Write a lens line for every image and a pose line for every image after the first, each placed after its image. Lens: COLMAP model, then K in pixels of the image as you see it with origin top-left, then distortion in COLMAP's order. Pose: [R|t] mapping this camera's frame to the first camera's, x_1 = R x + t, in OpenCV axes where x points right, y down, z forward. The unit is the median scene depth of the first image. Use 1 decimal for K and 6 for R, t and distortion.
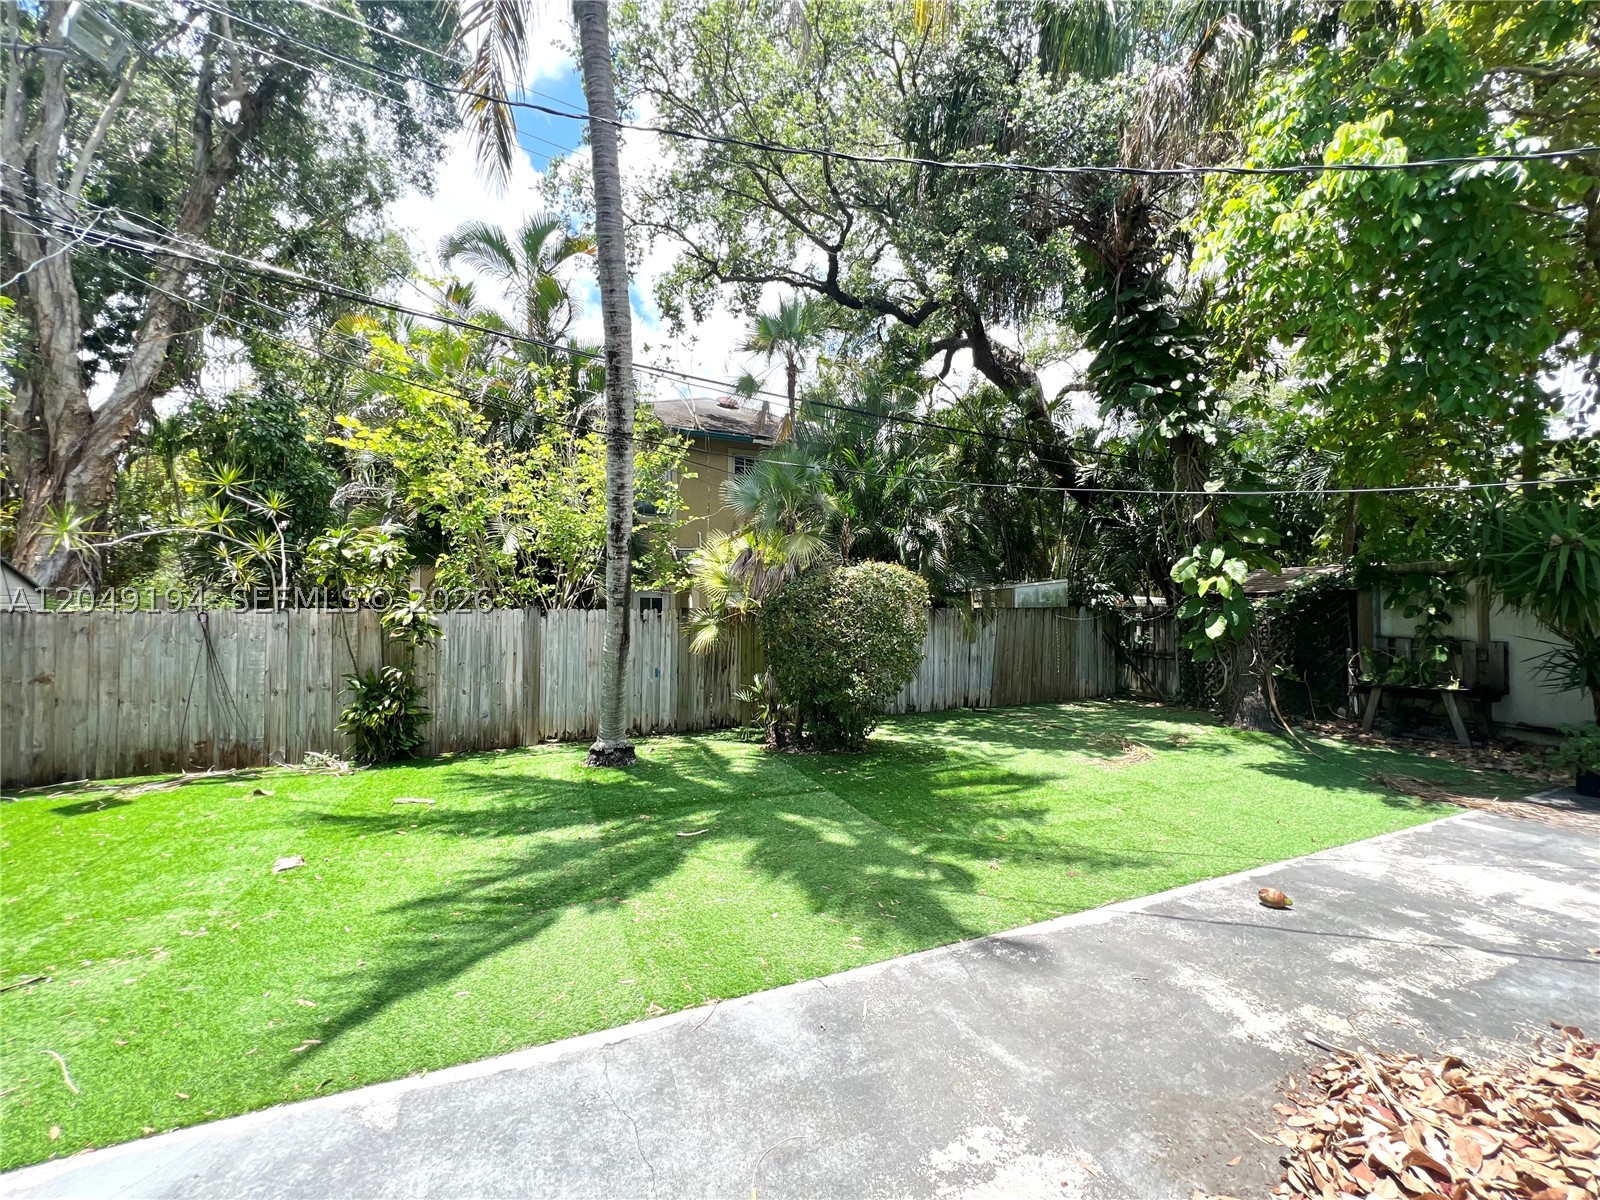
lens RADIAL K [[640.8, 0, 808.1], [0, 640.8, 603.5], [0, 0, 1]] dist [-0.001981, -0.000409]
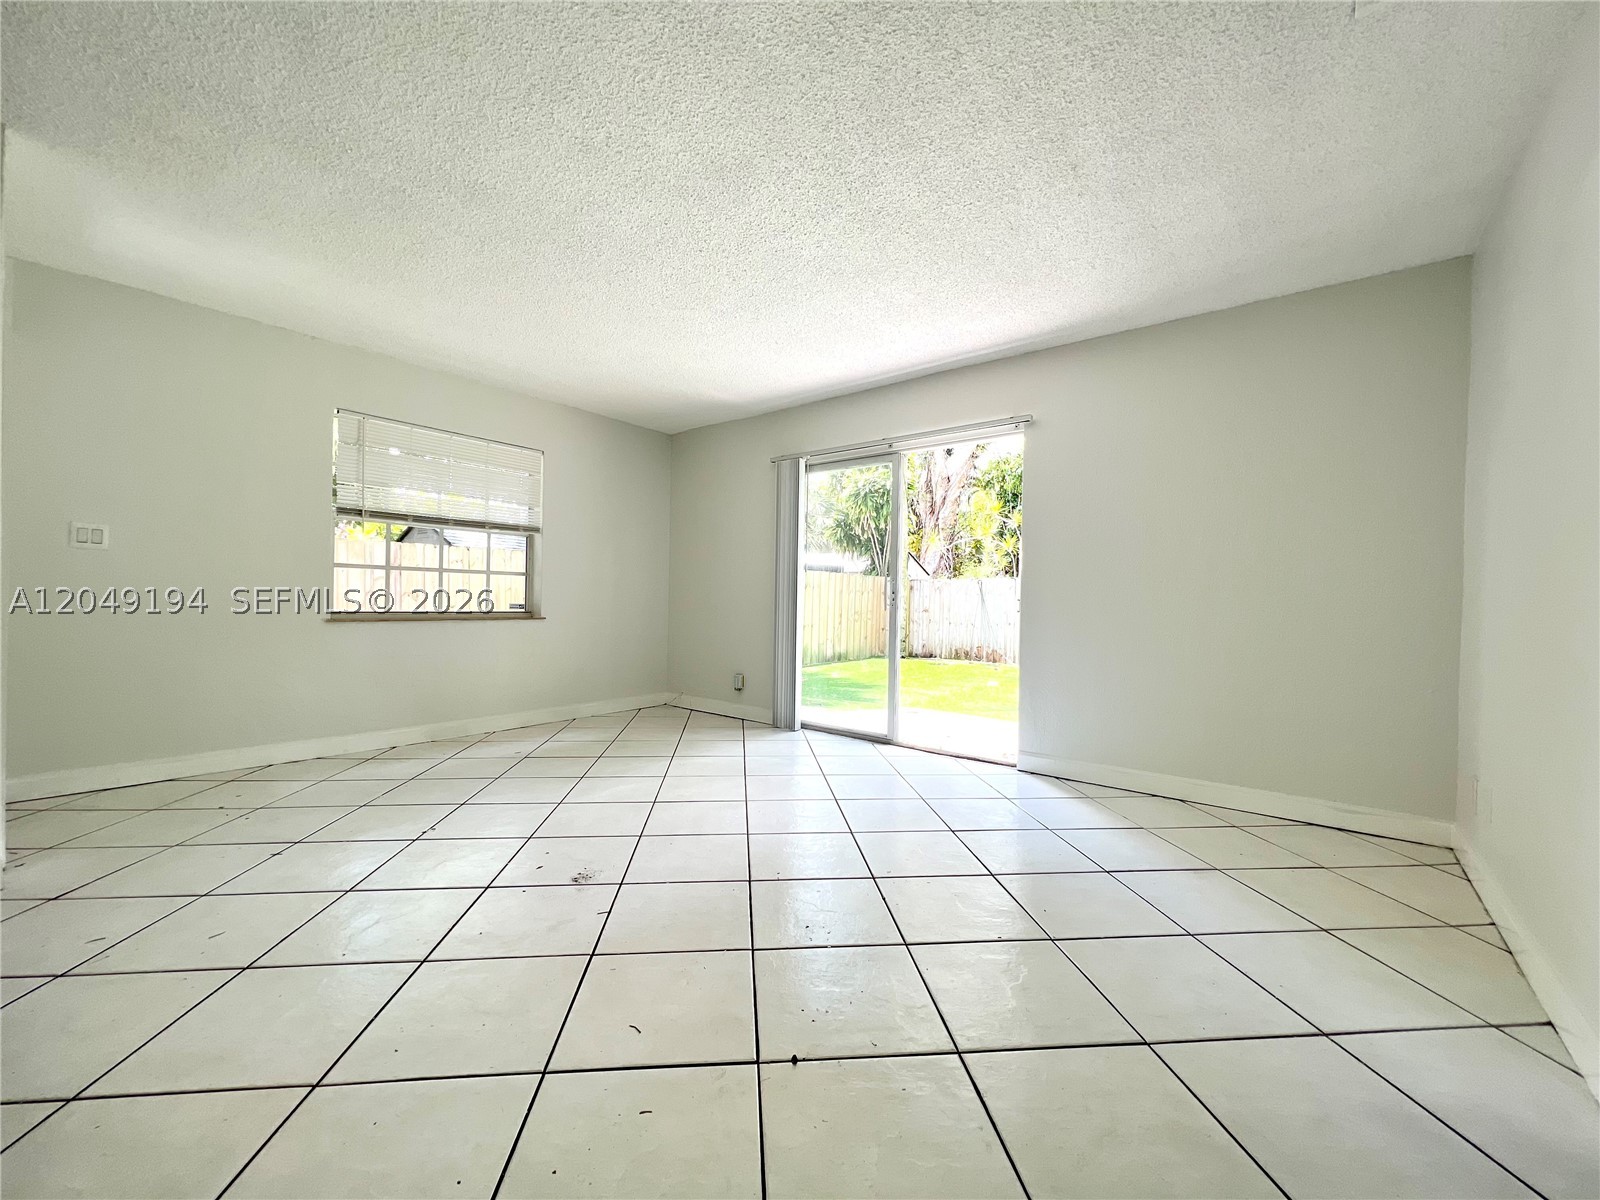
lens RADIAL K [[640.8, 0, 808.1], [0, 640.8, 603.5], [0, 0, 1]] dist [-0.001981, -0.000409]
pose [[0.475154, 0.016476, -0.879749, 0.329841], [0.002950, 0.999789, 0.020318, 0.024130], [0.879898, -0.012250, 0.475005, -0.245567]]
